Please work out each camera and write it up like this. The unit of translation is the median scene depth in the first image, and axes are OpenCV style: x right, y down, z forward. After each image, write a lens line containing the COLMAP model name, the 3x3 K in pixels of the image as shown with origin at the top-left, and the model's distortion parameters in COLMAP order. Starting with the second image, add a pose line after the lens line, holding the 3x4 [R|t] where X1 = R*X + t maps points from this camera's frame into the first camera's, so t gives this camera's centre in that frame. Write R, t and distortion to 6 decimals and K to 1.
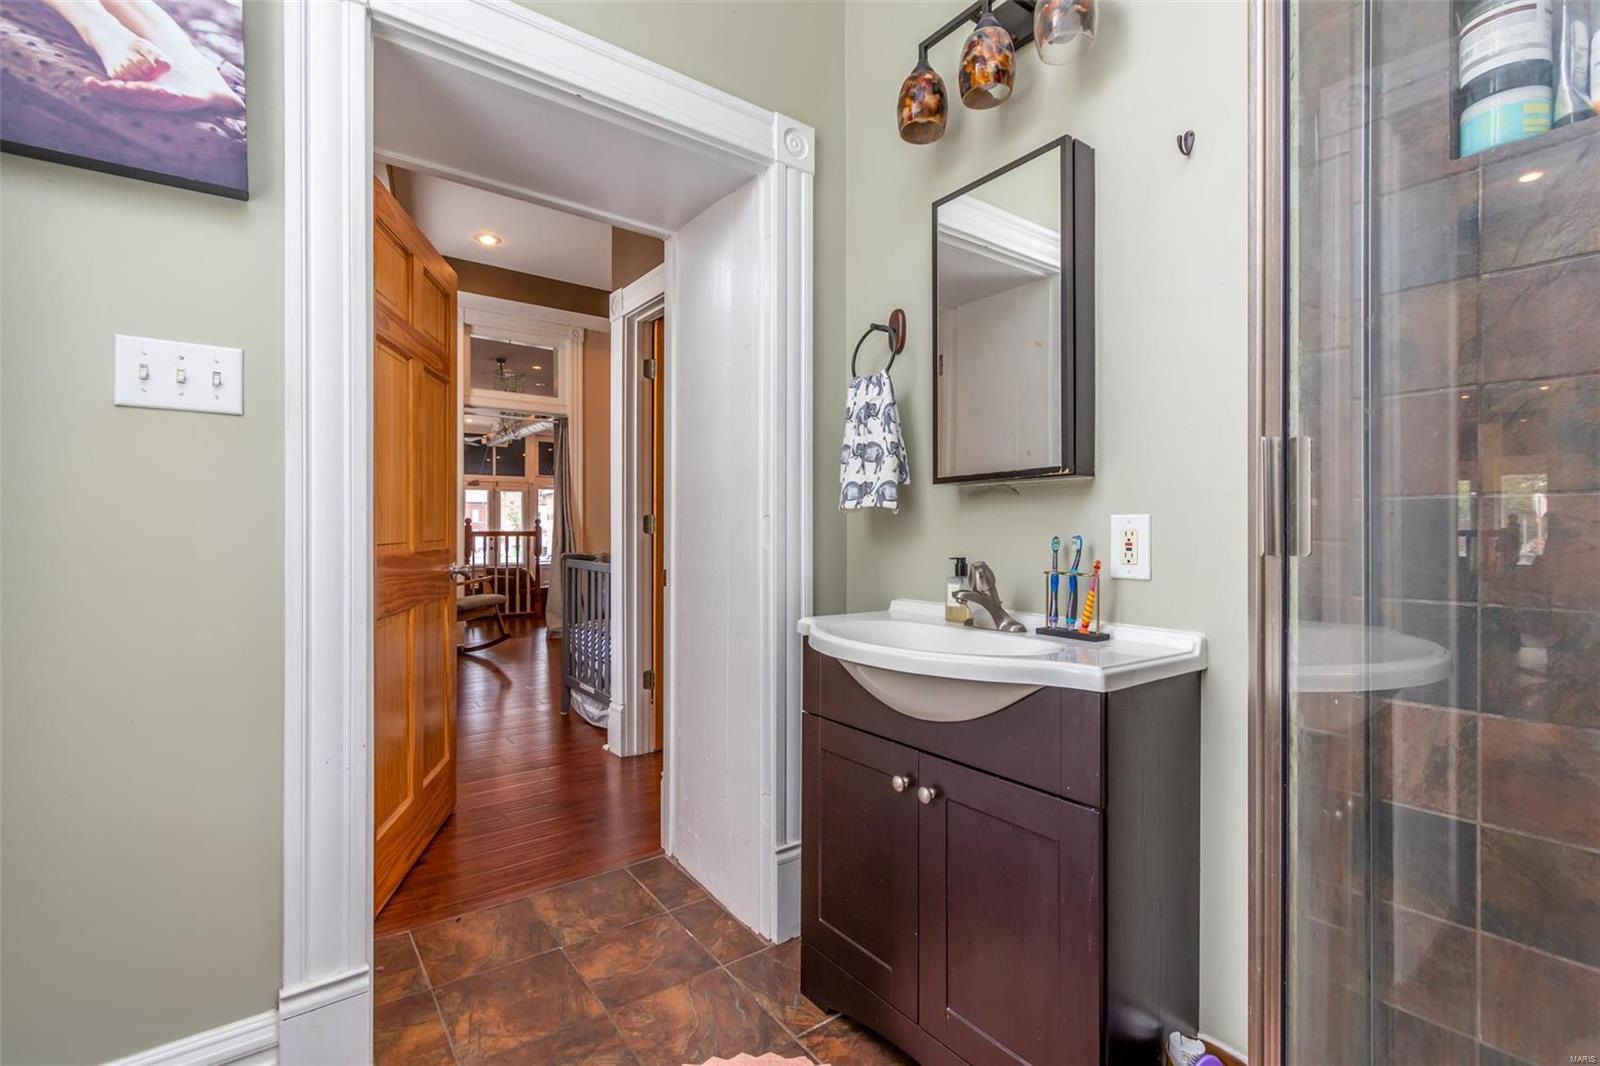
lens RADIAL K [[717.5, 0, 800.0], [0, 717.5, 533.0], [0, 0, 1]] dist [0.010486, -0.000185]
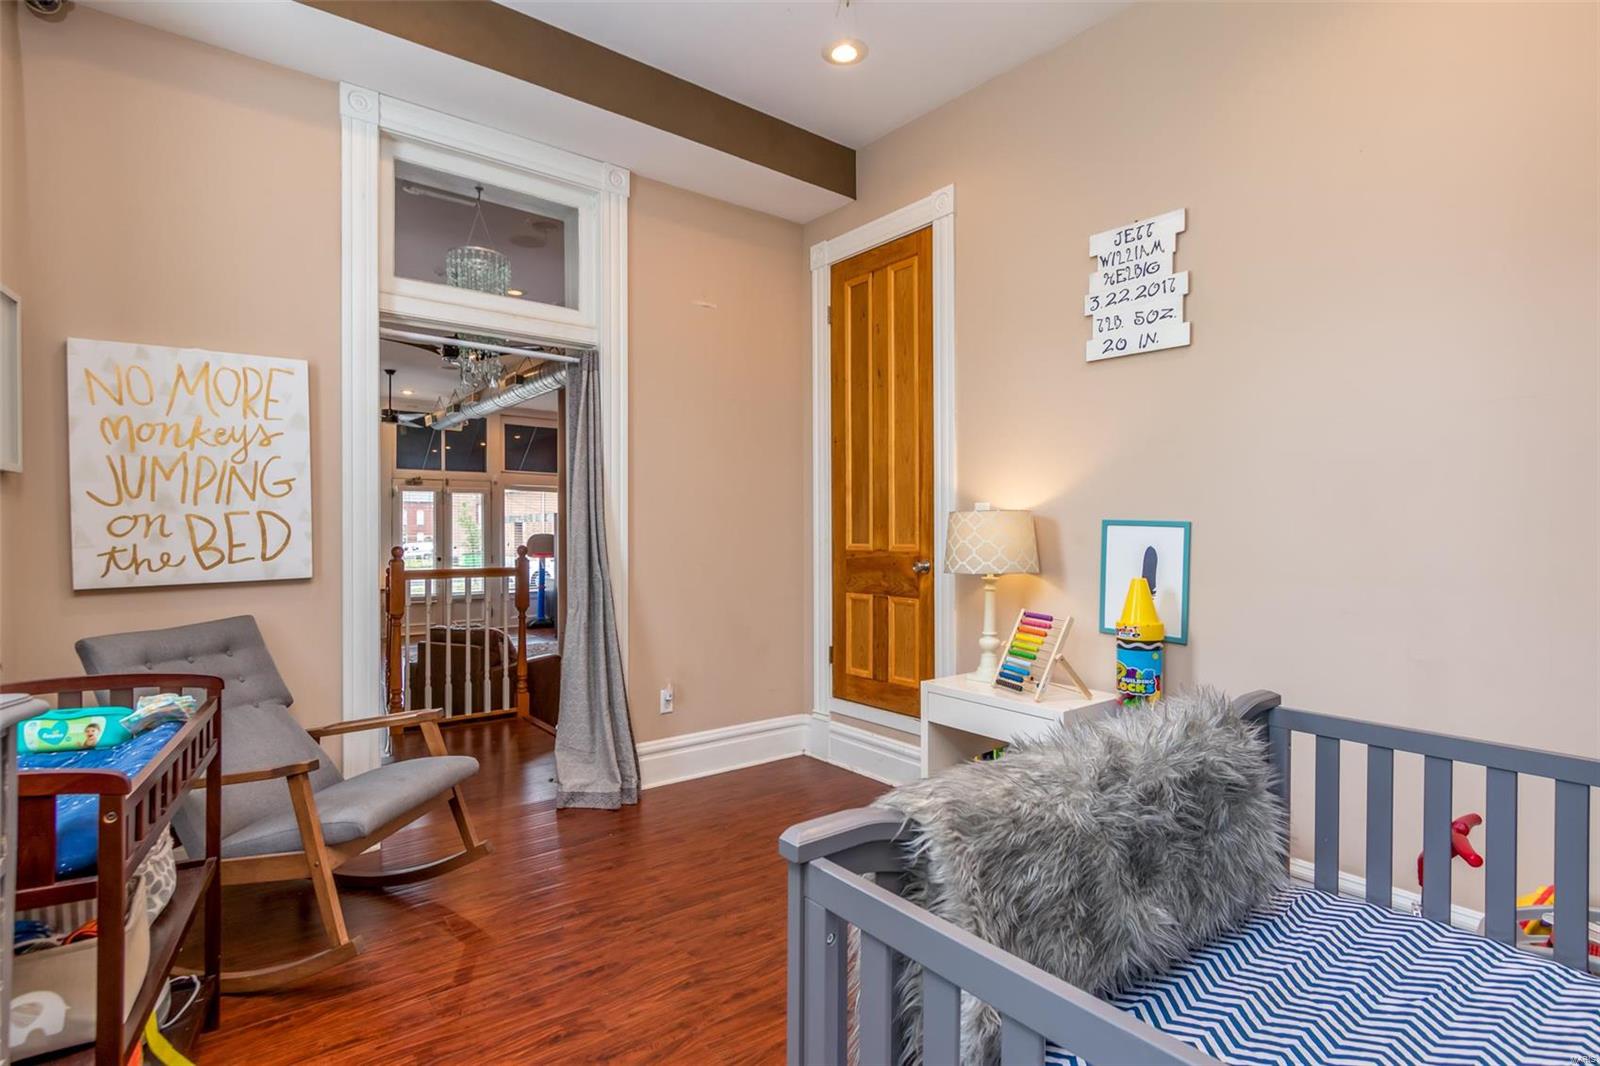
lens RADIAL K [[797.1, 0, 817.9], [0, 797.1, 528.6], [0, 0, 1]] dist [0.000071, 0.000124]
pose [[0.999248, -0.005570, 0.038381, -0.093696], [0.005812, 0.999964, -0.006196, -0.017128], [-0.038345, 0.006414, 0.999244, 0.217530]]
